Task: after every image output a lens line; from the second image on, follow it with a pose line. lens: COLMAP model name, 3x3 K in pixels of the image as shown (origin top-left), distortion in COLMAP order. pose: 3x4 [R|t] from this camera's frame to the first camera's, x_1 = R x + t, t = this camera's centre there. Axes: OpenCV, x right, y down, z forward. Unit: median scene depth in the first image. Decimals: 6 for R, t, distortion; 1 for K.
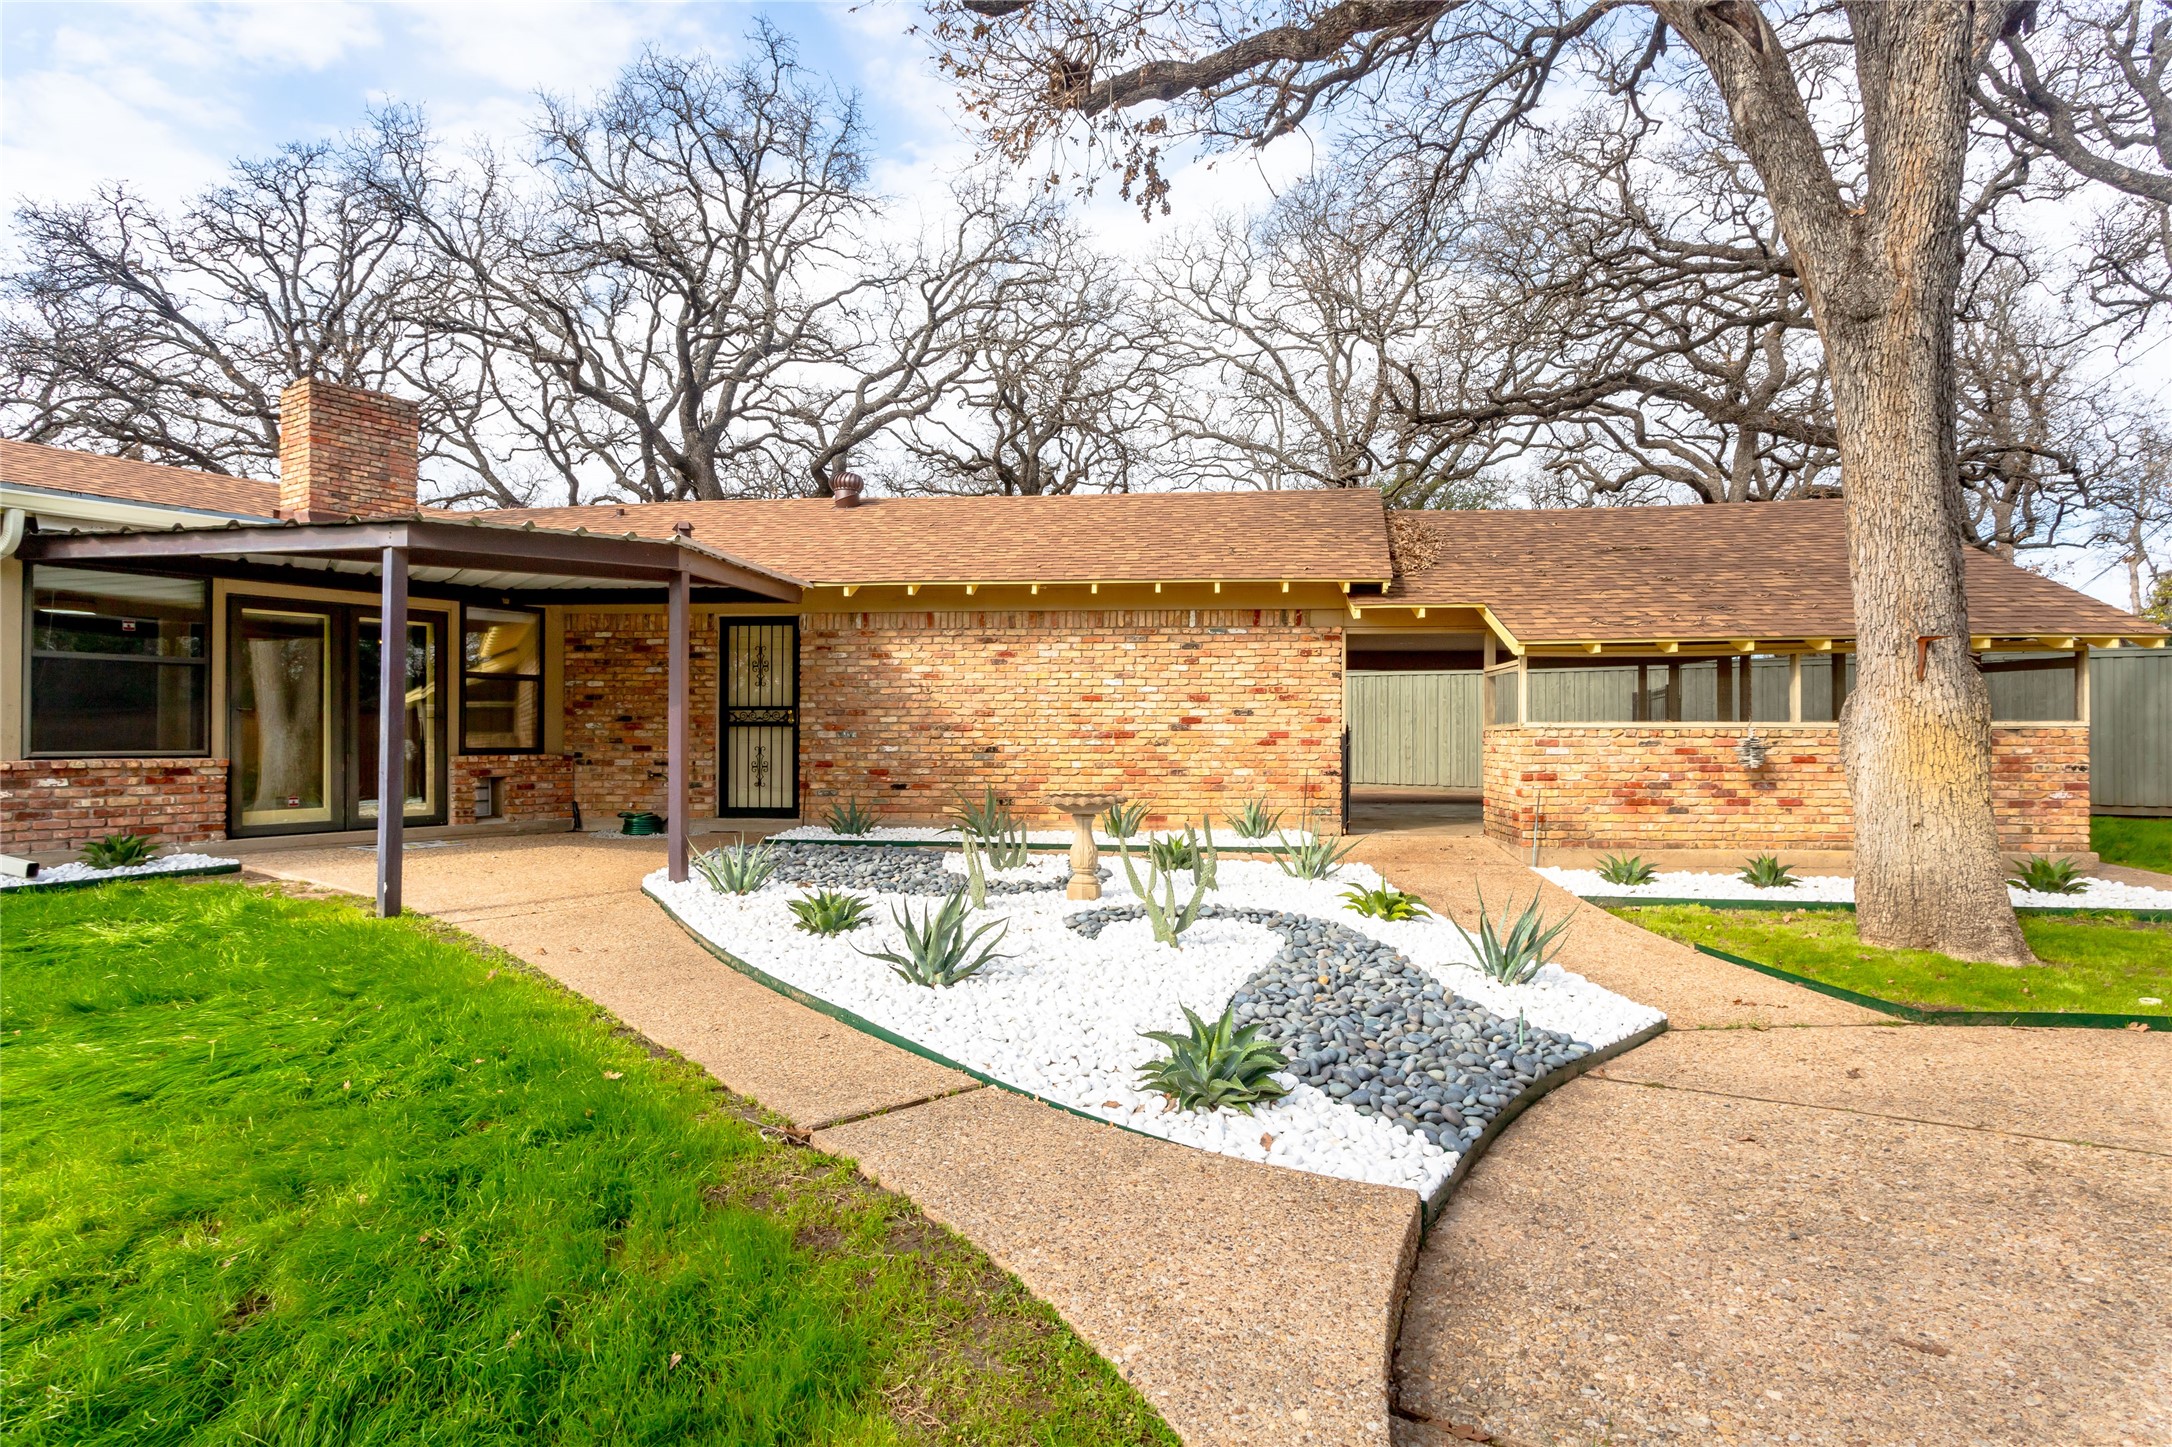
lens RADIAL K [[1126.4, 0, 1086.0], [0, 1126.4, 723.5], [0, 0, 1]] dist [-0.004233, -0.000132]
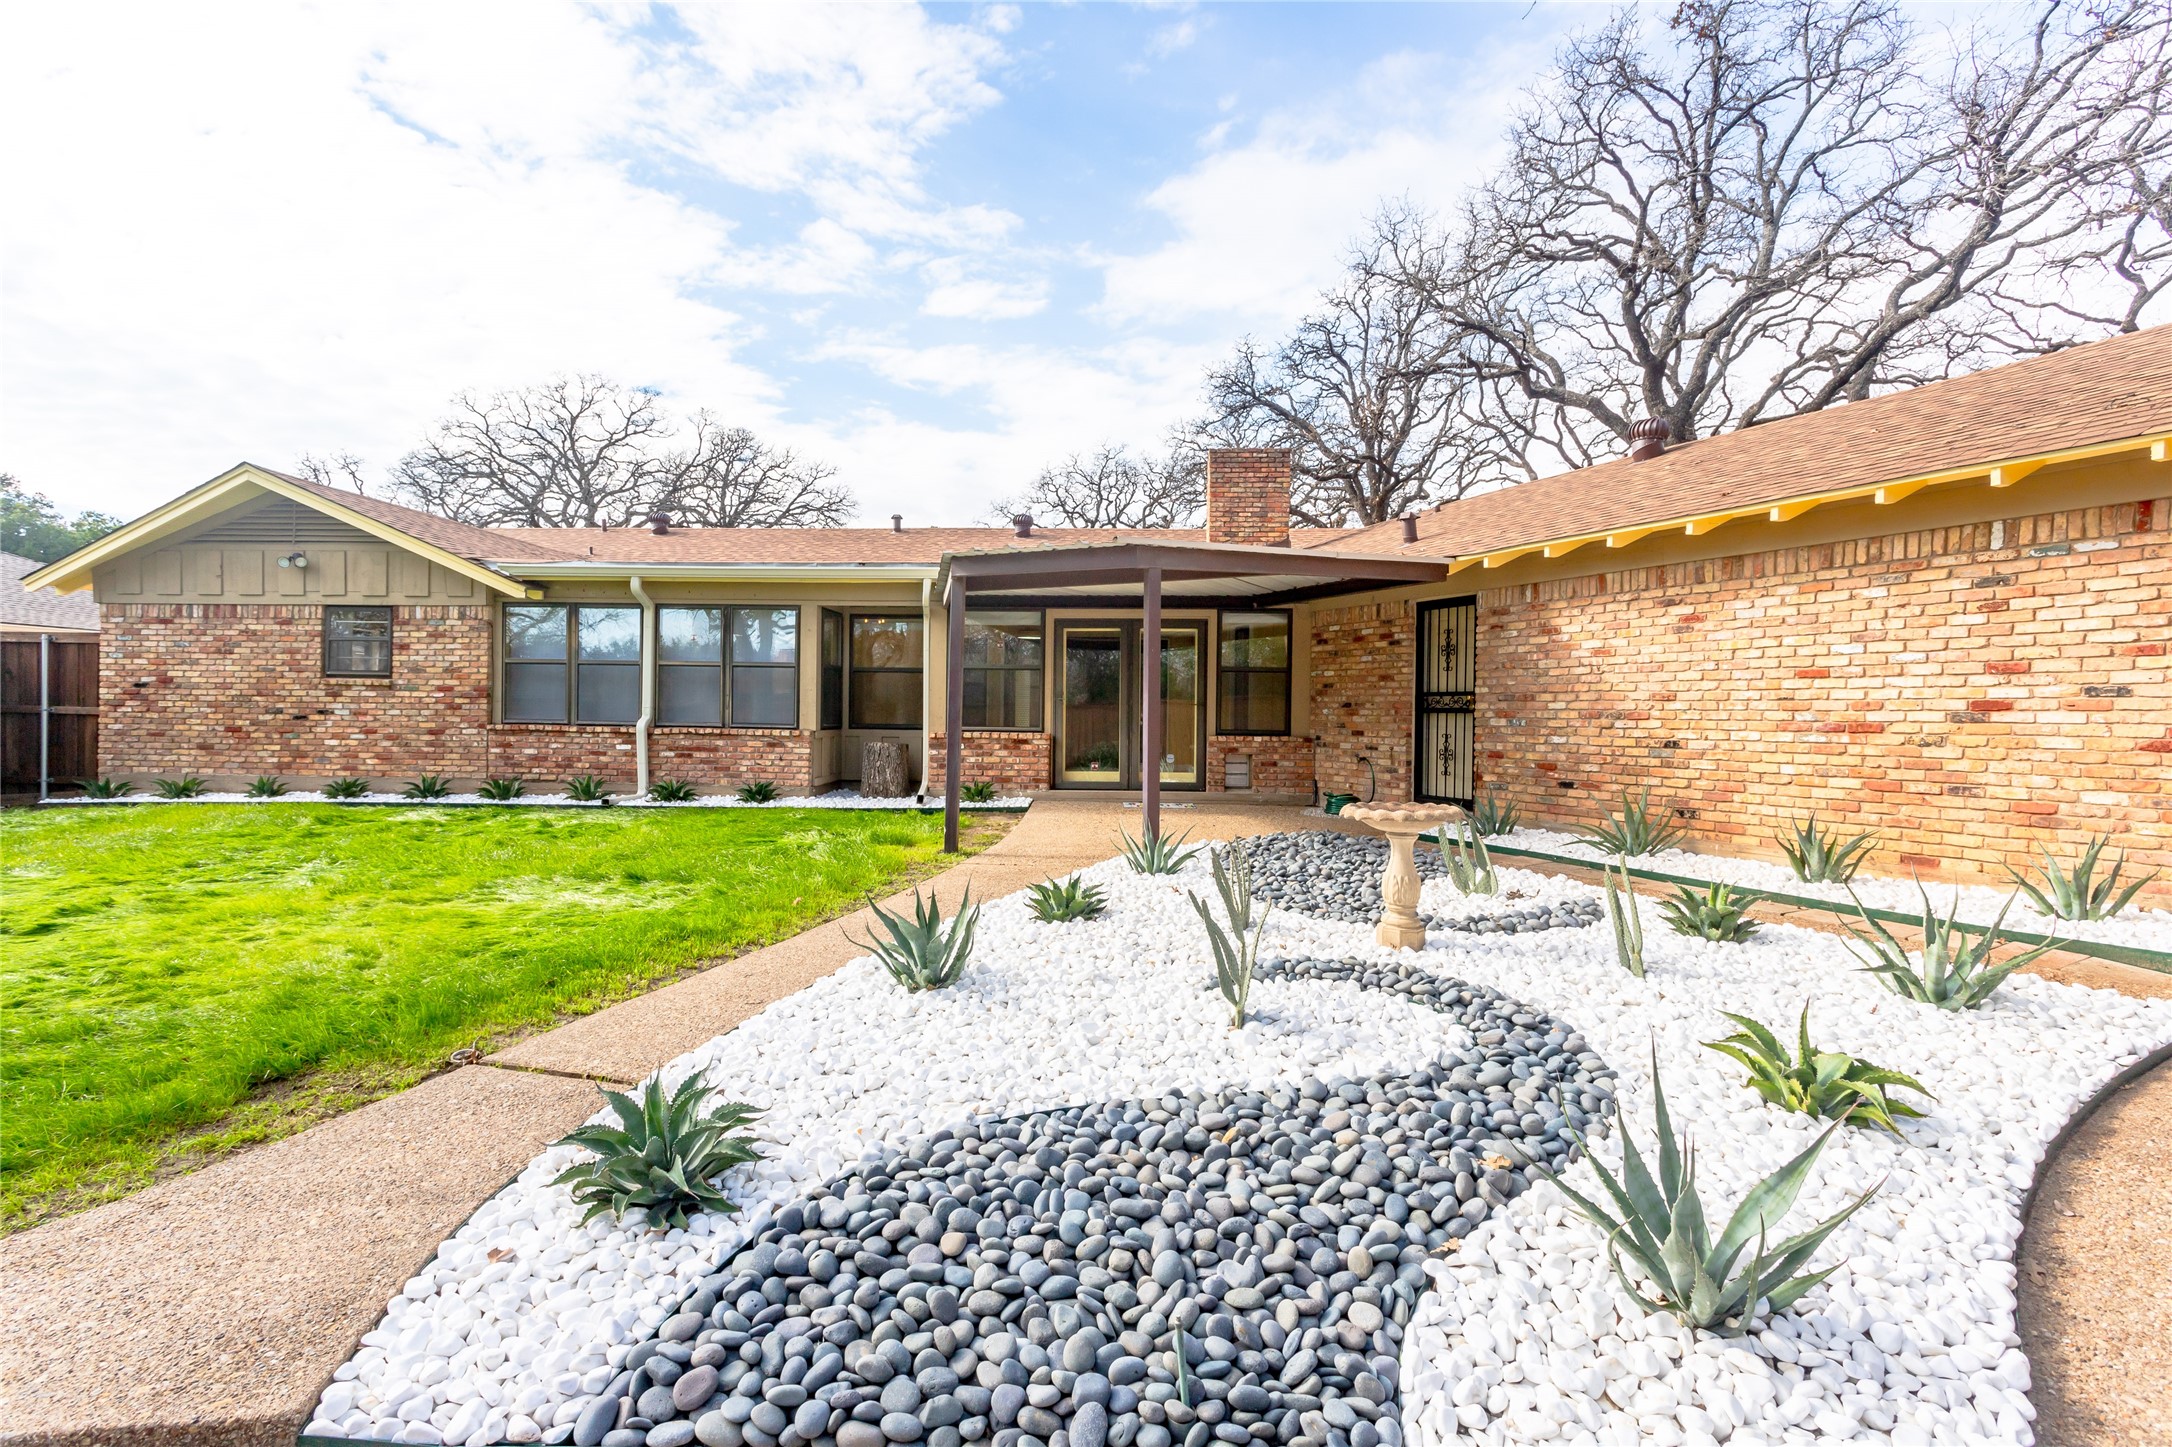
lens RADIAL K [[998.8, 0, 1086.0], [0, 998.8, 723.5], [0, 0, 1]] dist [0.000660, 0.000455]
pose [[0.520836, 0.013172, -0.853555, 0.291414], [-0.000850, 0.999888, 0.014911, -0.000885], [0.853657, -0.007041, 0.520789, 0.306236]]
